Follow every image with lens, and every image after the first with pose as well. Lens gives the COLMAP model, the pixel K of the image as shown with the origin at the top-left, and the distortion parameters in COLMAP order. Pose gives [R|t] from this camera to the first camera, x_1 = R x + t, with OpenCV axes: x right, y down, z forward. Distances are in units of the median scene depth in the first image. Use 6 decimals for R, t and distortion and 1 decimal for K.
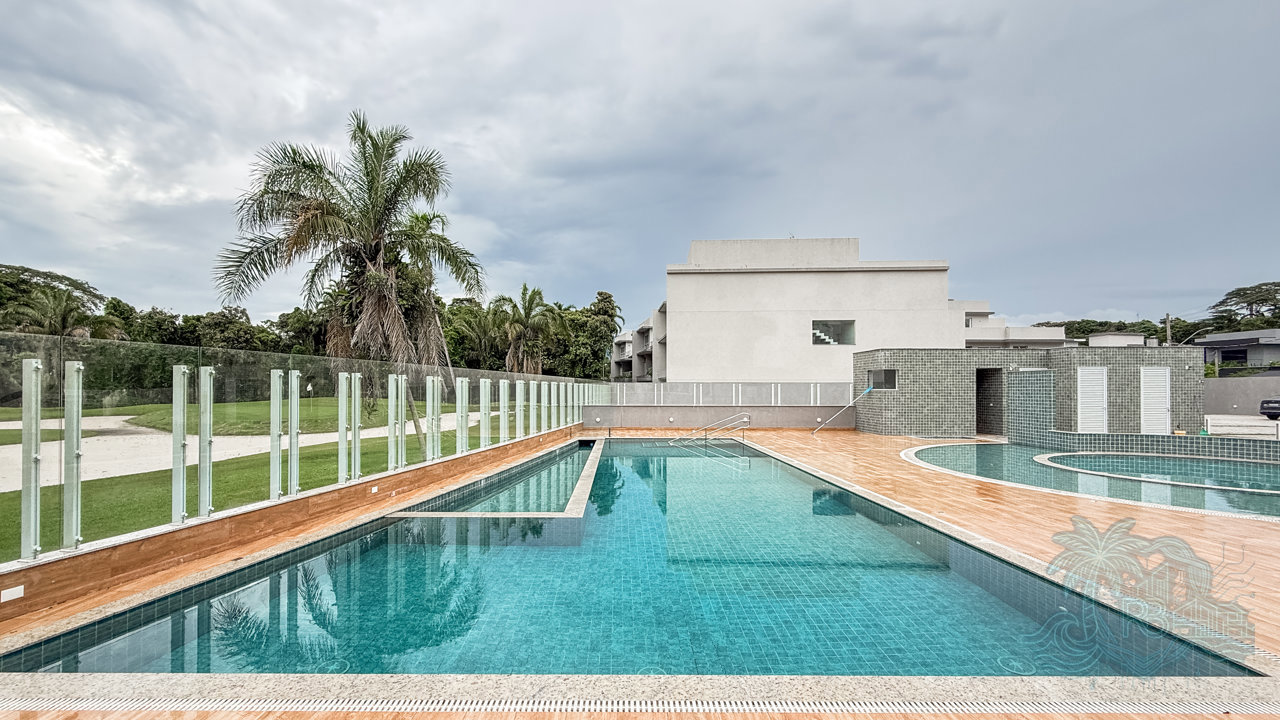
lens RADIAL K [[524.9, 0, 641.8], [0, 524.9, 354.4], [0, 0, 1]] dist [0.001420, 0.000343]
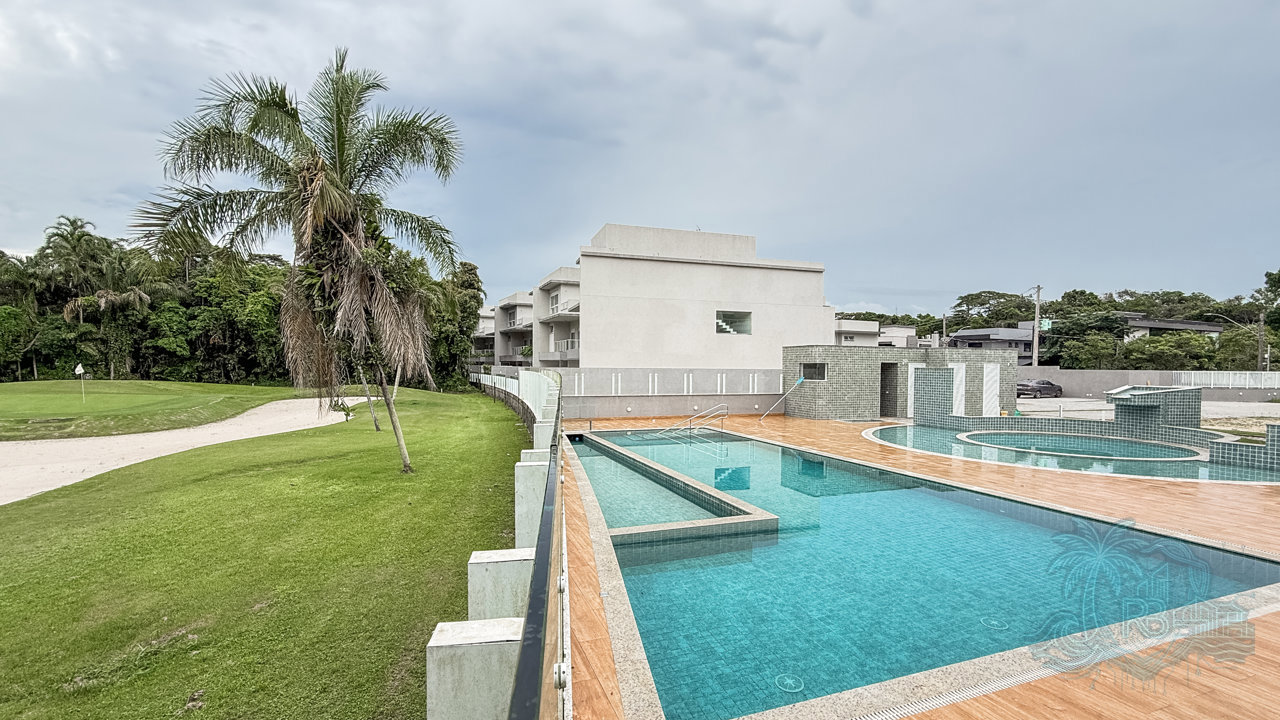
lens RADIAL K [[551.3, 0, 640.0], [0, 551.3, 360.0], [0, 0, 1]] dist [0.020297, -0.000202]
pose [[0.938265, 0.010548, 0.345757, -0.206427], [-0.030936, 0.998088, 0.053502, -0.019844], [-0.344532, -0.060895, 0.936798, -0.002041]]
